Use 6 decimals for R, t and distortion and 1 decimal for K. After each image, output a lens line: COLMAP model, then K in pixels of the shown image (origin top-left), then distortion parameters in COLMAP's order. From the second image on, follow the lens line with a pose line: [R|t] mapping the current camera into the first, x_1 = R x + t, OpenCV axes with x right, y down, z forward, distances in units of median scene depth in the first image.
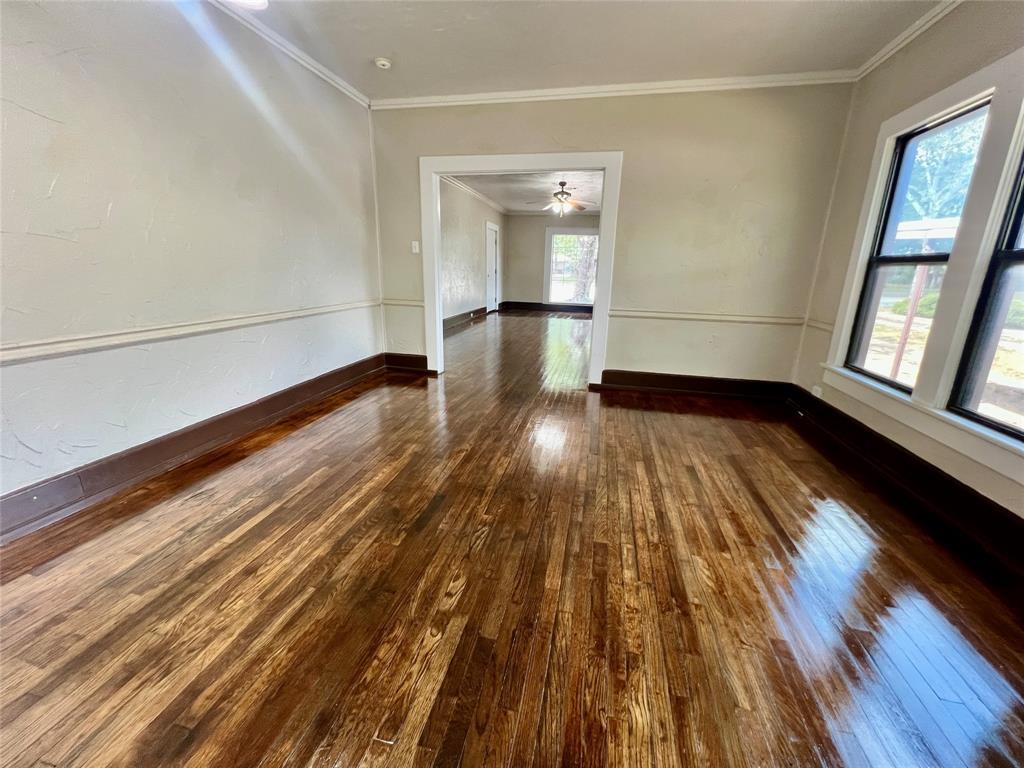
lens RADIAL K [[410.3, 0, 514.3], [0, 410.3, 380.1], [0, 0, 1]] dist [0.000274, 0.000067]
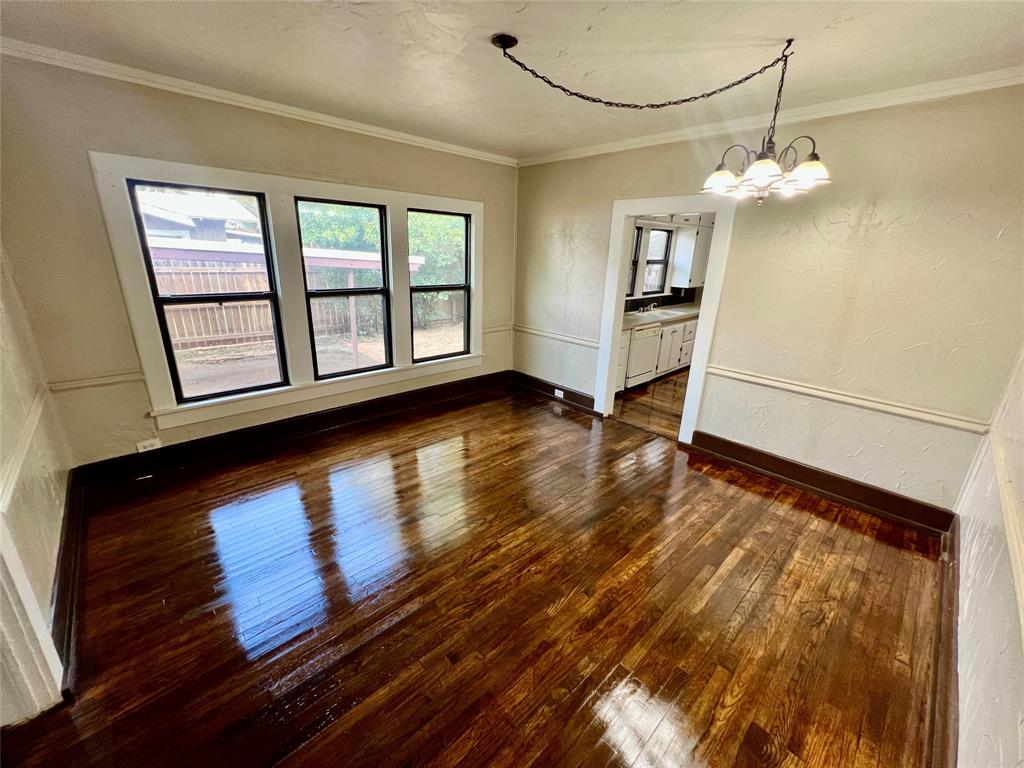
lens RADIAL K [[413.3, 0, 510.6], [0, 413.3, 382.6], [0, 0, 1]] dist [-0.001732, 0.000233]
pose [[-0.822961, -0.216362, 0.525284, -0.582906], [0.102054, 0.853289, 0.511354, -0.778803], [-0.558857, 0.474432, -0.680142, 1.844754]]
